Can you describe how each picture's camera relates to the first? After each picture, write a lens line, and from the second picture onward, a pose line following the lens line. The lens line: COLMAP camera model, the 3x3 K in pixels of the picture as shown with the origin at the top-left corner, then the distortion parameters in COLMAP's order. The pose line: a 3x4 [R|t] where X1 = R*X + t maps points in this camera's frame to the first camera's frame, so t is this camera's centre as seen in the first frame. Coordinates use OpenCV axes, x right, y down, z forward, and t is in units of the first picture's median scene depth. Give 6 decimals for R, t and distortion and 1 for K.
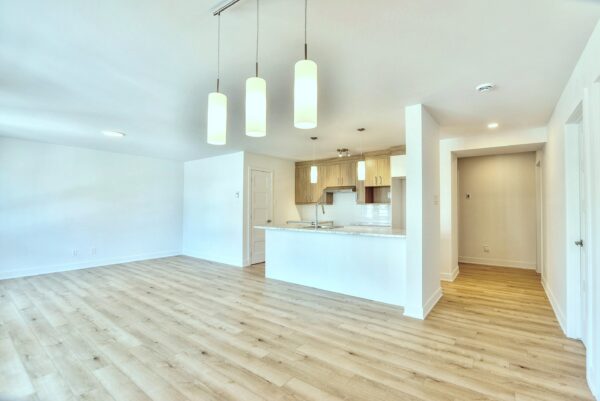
lens RADIAL K [[273.0, 0, 303.4], [0, 273.0, 202.5], [0, 0, 1]] dist [-0.019463, 0.001179]
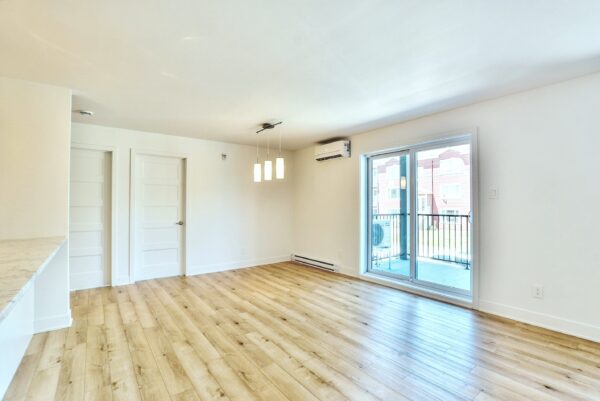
lens RADIAL K [[273.0, 0, 310.8], [0, 273.0, 202.3], [0, 0, 1]] dist [-0.019463, 0.001179]
pose [[-0.969019, 0.000625, 0.246986, -0.617133], [-0.006131, 0.999628, -0.026584, 0.031136], [-0.246911, -0.027275, -0.968654, 1.708358]]
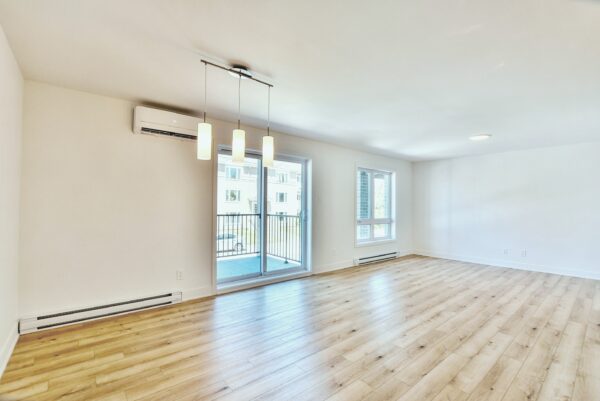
lens RADIAL K [[273.0, 0, 305.2], [0, 273.0, 197.7], [0, 0, 1]] dist [-0.019463, 0.001179]
pose [[-0.208013, -0.041038, -0.977265, 0.638182], [0.005621, 0.999053, -0.043150, 0.029574], [0.978110, -0.014468, -0.207586, 0.806158]]
